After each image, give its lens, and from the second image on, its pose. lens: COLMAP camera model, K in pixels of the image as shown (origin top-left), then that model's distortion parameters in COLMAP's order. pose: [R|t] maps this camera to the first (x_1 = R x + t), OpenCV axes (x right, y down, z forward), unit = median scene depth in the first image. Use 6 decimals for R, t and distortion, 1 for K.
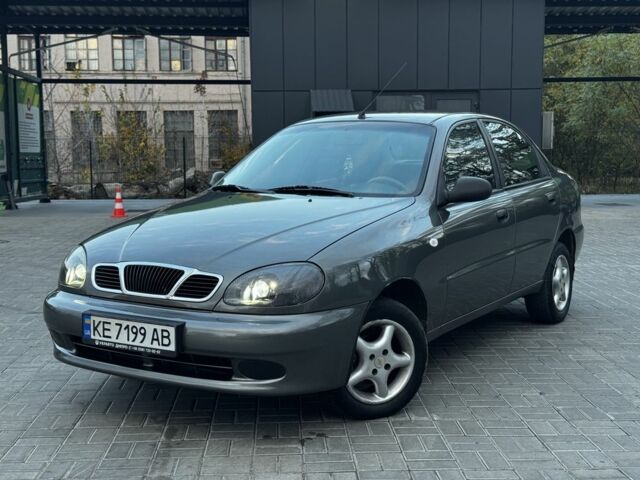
lens RADIAL K [[862.0, 0, 320.0], [0, 862.0, 240.0], [0, 0, 1]] dist [0.011007, 0.053924]
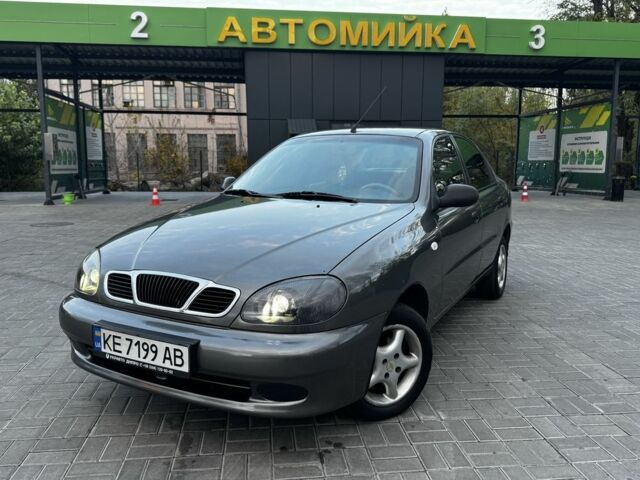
lens RADIAL K [[541.6, 0, 320.0], [0, 541.6, 240.0], [0, 0, 1]] dist [0.112577, -0.324471]
pose [[0.998321, 0.001162, 0.057920, -0.053278], [-0.003527, 0.999163, 0.040751, -0.034387], [-0.057824, -0.040887, 0.997489, 0.358441]]
